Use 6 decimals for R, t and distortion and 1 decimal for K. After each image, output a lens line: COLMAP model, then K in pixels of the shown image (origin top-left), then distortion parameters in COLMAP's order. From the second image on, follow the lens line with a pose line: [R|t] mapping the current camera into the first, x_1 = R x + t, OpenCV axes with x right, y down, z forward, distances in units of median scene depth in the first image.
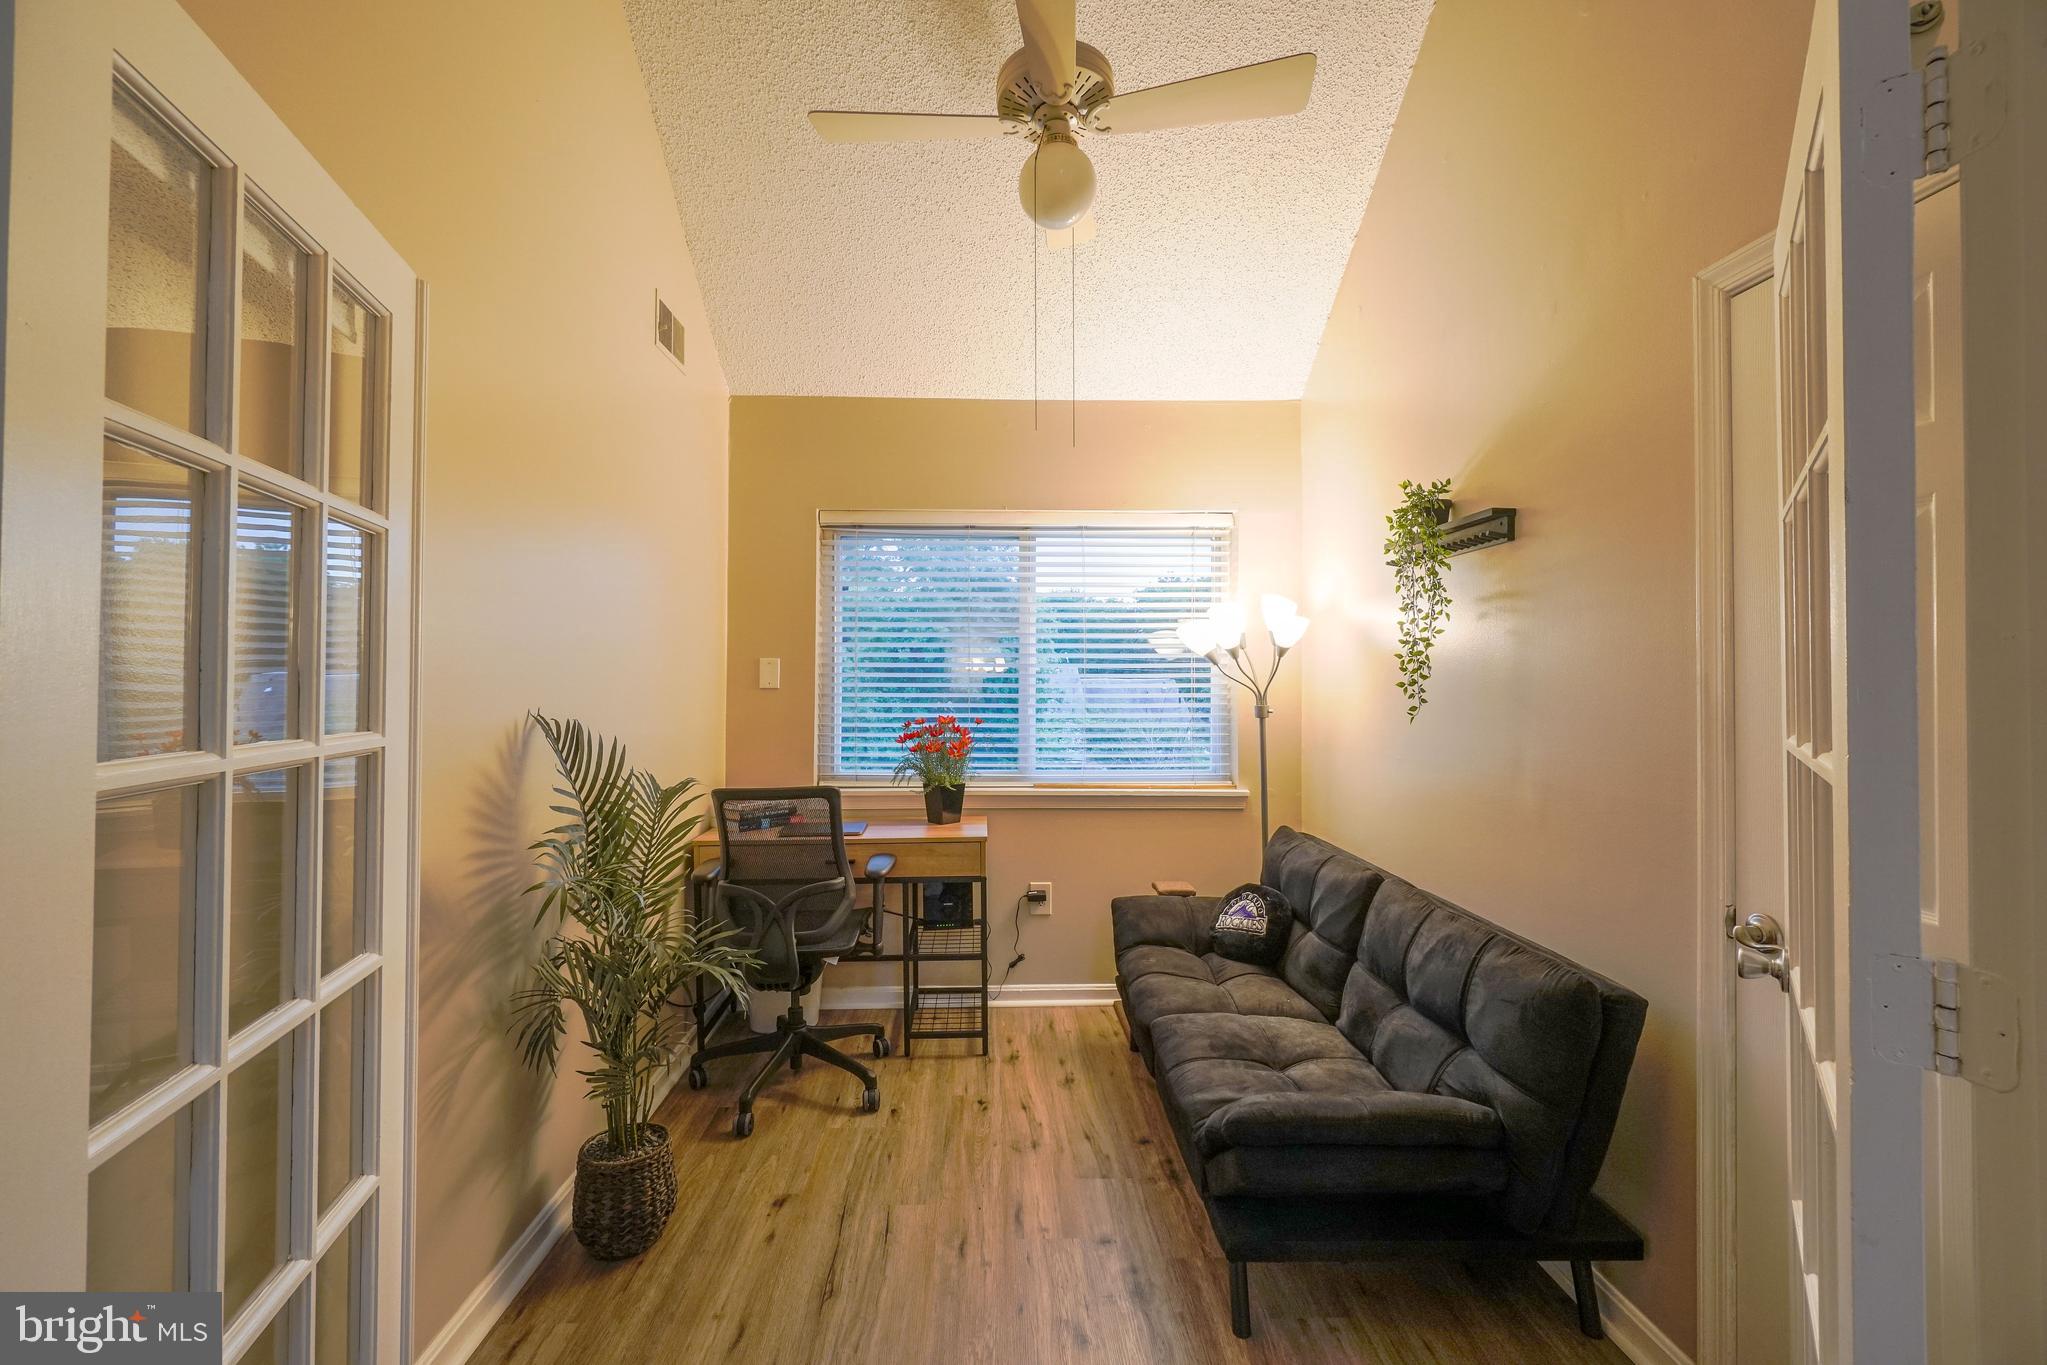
lens RADIAL K [[889.7, 0, 1020.7], [0, 889.7, 671.1], [0, 0, 1]] dist [0.000654, 0.000109]
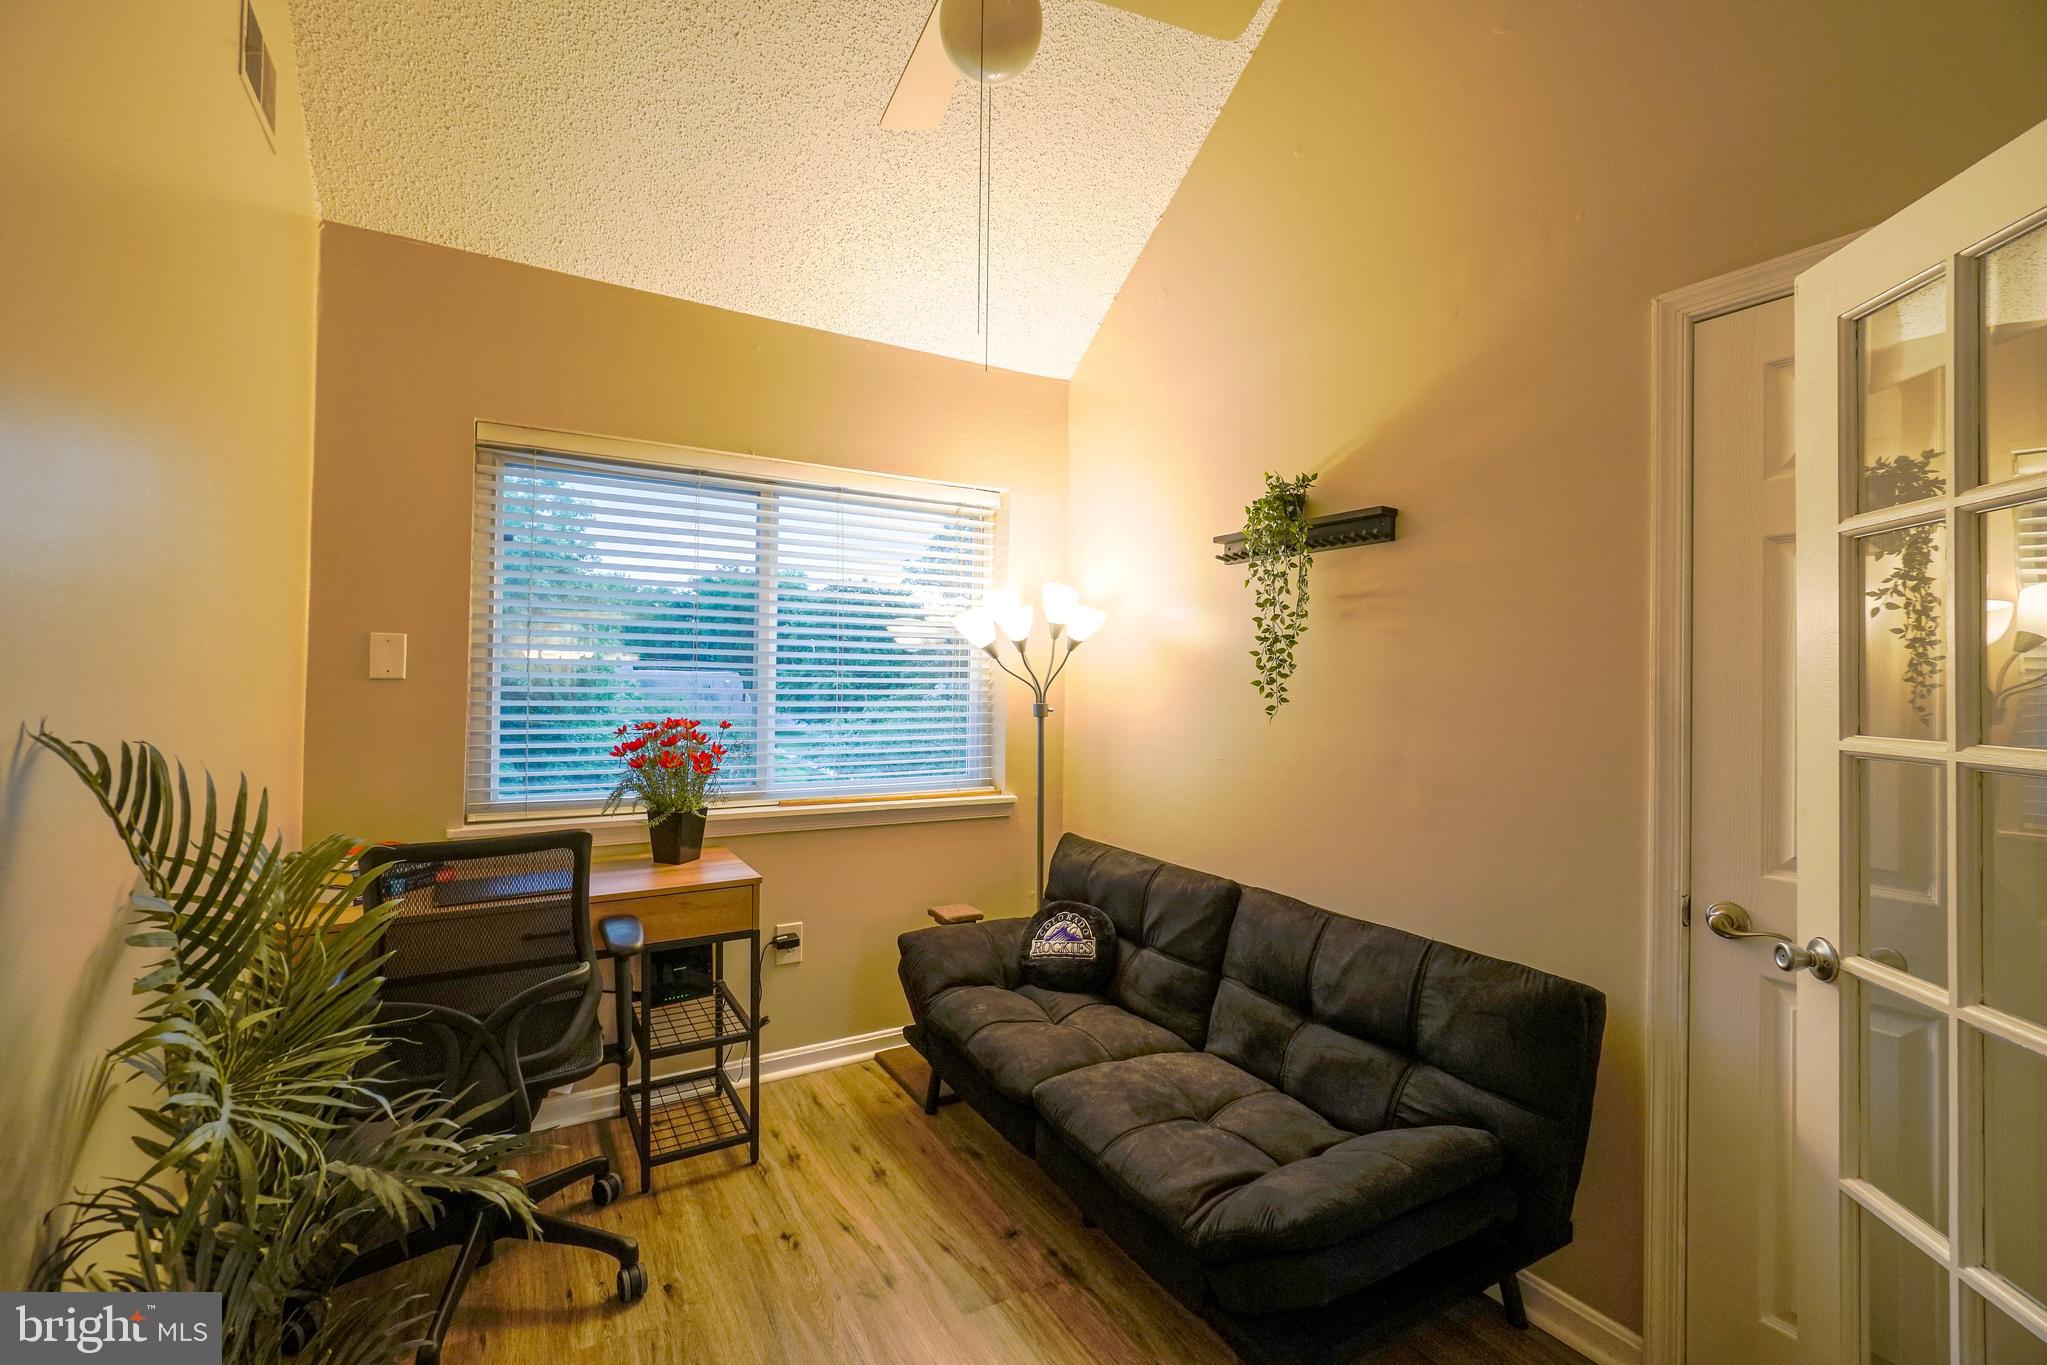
lens RADIAL K [[879.8, 0, 1009.4], [0, 879.8, 668.3], [0, 0, 1]] dist [-0.009198, 0.005532]
pose [[0.879462, 0.016299, 0.475689, -0.227648], [-0.018650, 0.999826, 0.000224, 0.003536], [-0.475603, -0.009069, 0.879613, 0.256145]]
